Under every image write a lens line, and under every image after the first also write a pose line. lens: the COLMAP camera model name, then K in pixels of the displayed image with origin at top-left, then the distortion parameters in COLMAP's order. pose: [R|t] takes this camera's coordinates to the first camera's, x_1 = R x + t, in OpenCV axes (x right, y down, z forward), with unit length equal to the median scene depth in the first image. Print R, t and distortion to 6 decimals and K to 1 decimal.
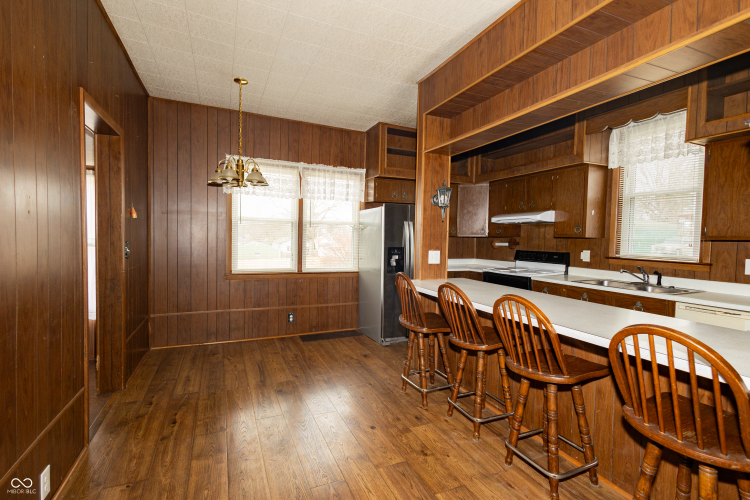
lens RADIAL K [[349.3, 0, 375.0], [0, 349.3, 250.0], [0, 0, 1]] dist [-0.001404, -0.000163]
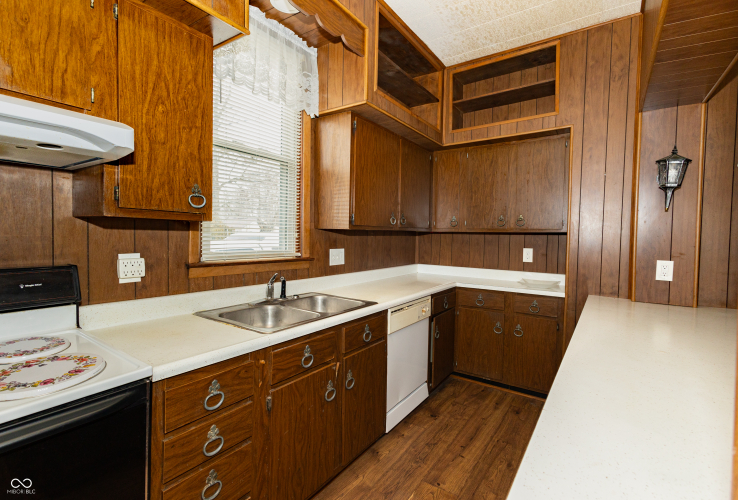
lens RADIAL K [[342.0, 0, 369.0], [0, 342.0, 250.0], [0, 0, 1]] dist [0.000256, -0.000006]
pose [[-0.513146, -0.067800, 0.855619, 0.224475], [0.001615, 0.996797, 0.079956, -0.045348], [-0.858300, 0.042410, -0.511393, 1.376710]]
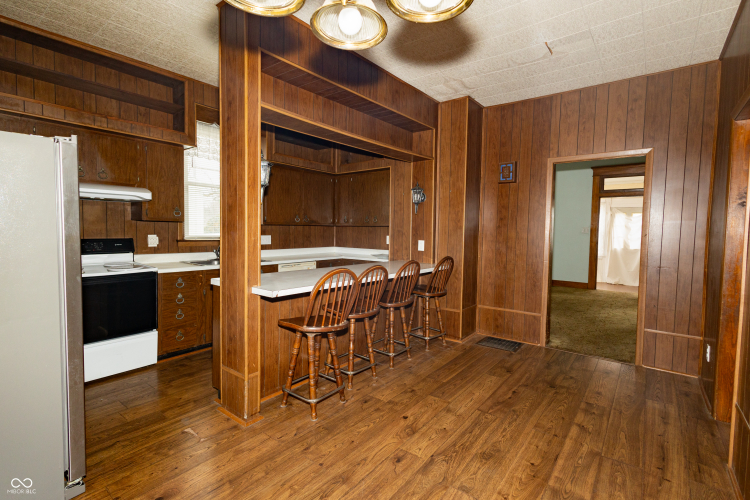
lens RADIAL K [[344.7, 0, 375.0], [0, 344.7, 250.0], [0, 0, 1]] dist [0.002299, 0.000195]
pose [[-0.463091, -0.083893, 0.882332, -0.685272], [0.004433, 0.995279, 0.096958, -0.063888], [-0.886300, 0.048812, -0.460532, 1.280989]]
